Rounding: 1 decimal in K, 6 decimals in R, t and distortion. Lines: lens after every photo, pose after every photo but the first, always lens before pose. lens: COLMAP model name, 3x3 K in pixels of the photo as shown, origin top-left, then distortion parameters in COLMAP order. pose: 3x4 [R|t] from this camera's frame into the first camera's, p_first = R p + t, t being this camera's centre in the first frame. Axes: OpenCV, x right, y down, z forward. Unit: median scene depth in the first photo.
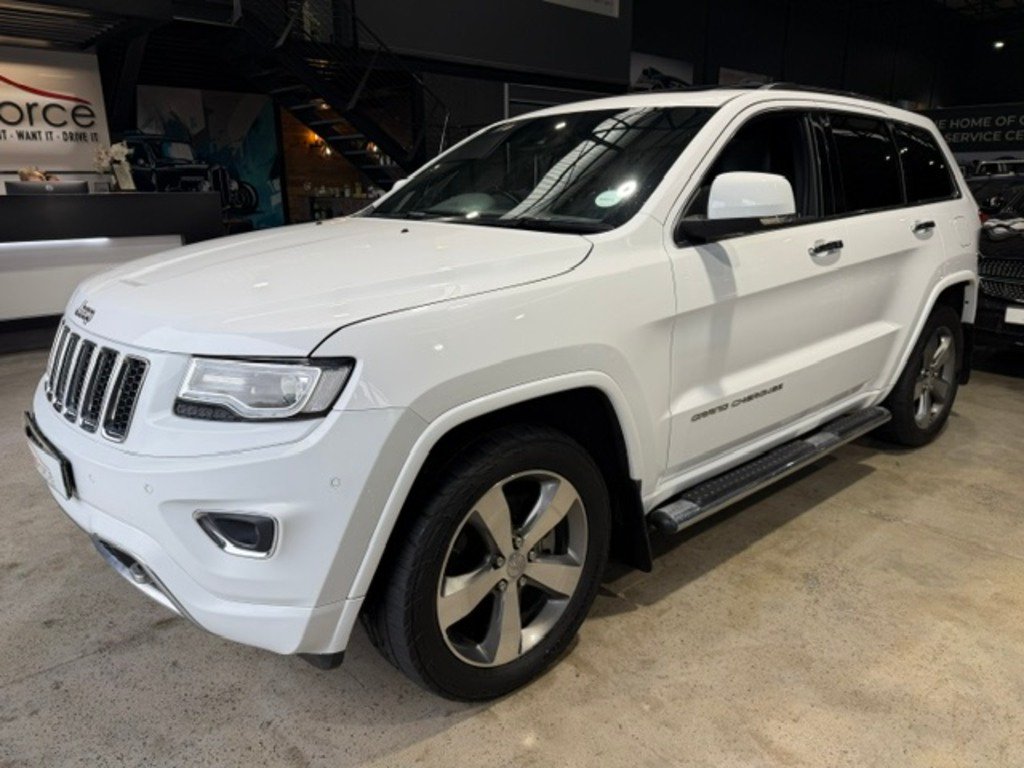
lens RADIAL K [[726.5, 0, 516.5], [0, 726.5, 382.3], [0, 0, 1]] dist [0.034936, -0.038168]
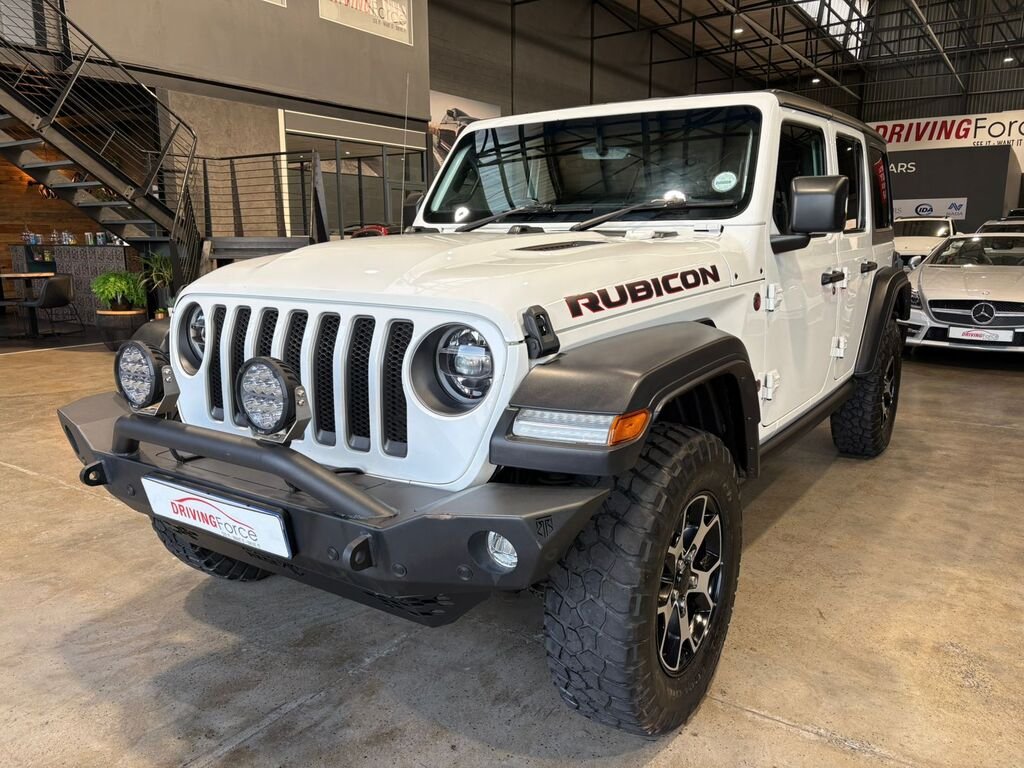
lens RADIAL K [[774.3, 0, 512.0], [0, 774.3, 384.0], [0, 0, 1]] dist [0.042480, -0.048815]
pose [[0.973169, -0.043971, 0.225851, 0.039111], [0.061721, 0.995483, -0.072138, -0.026820], [-0.221659, 0.084142, 0.971487, 0.147143]]
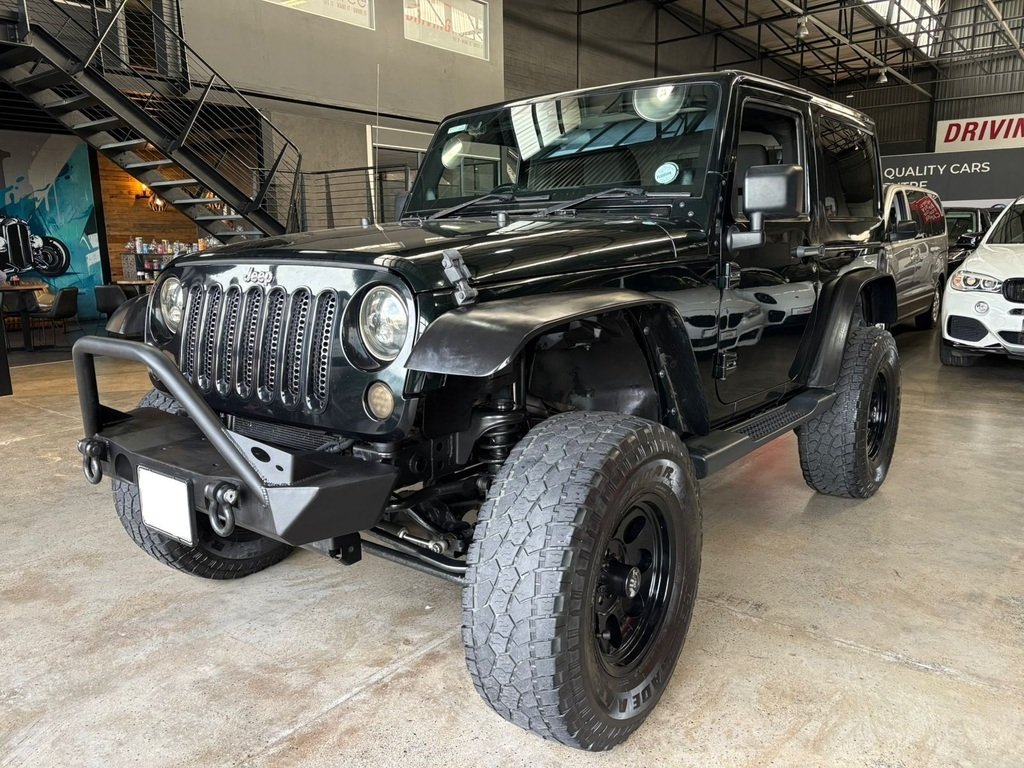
lens RADIAL K [[776.5, 0, 512.0], [0, 776.5, 384.0], [0, 0, 1]] dist [0.043070, -0.048688]
pose [[0.987011, -0.038170, 0.156053, -0.002171], [0.051218, 0.995440, -0.080468, -0.018013], [-0.152270, 0.087416, 0.984465, 0.094544]]
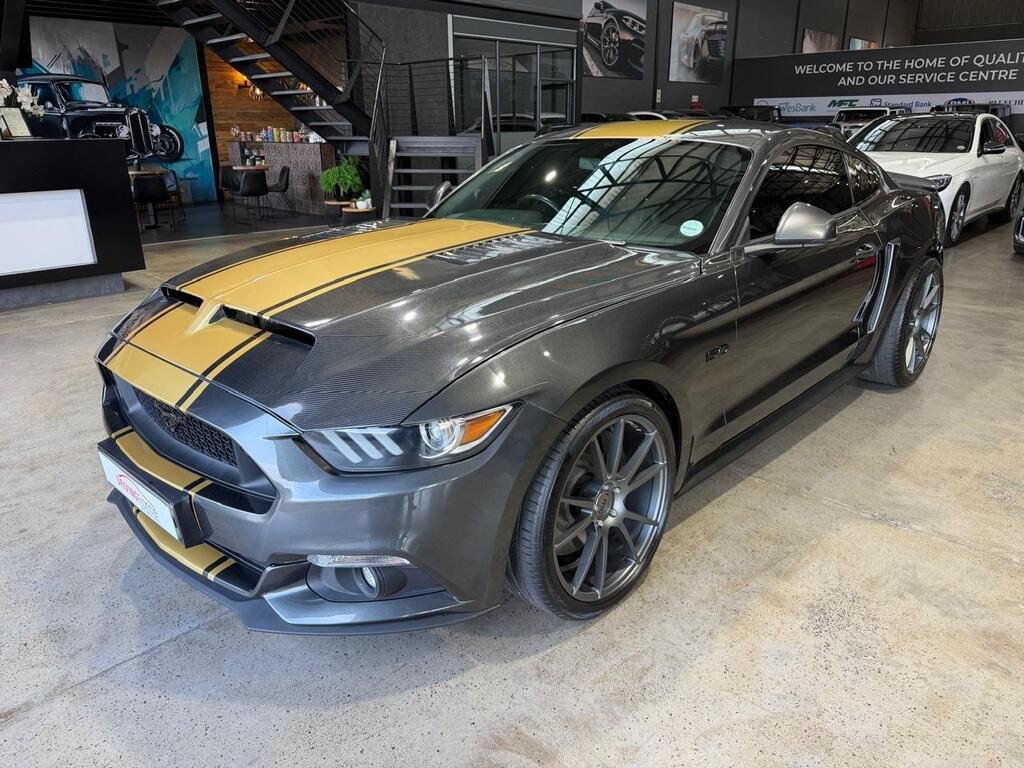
lens RADIAL K [[728.3, 0, 510.5], [0, 728.3, 388.0], [0, 0, 1]] dist [-0.004409, -0.003705]
pose [[0.998341, -0.022816, 0.052860, 0.004985], [0.018586, 0.996688, 0.079174, -0.017111], [-0.054492, -0.078060, 0.995458, 0.064162]]
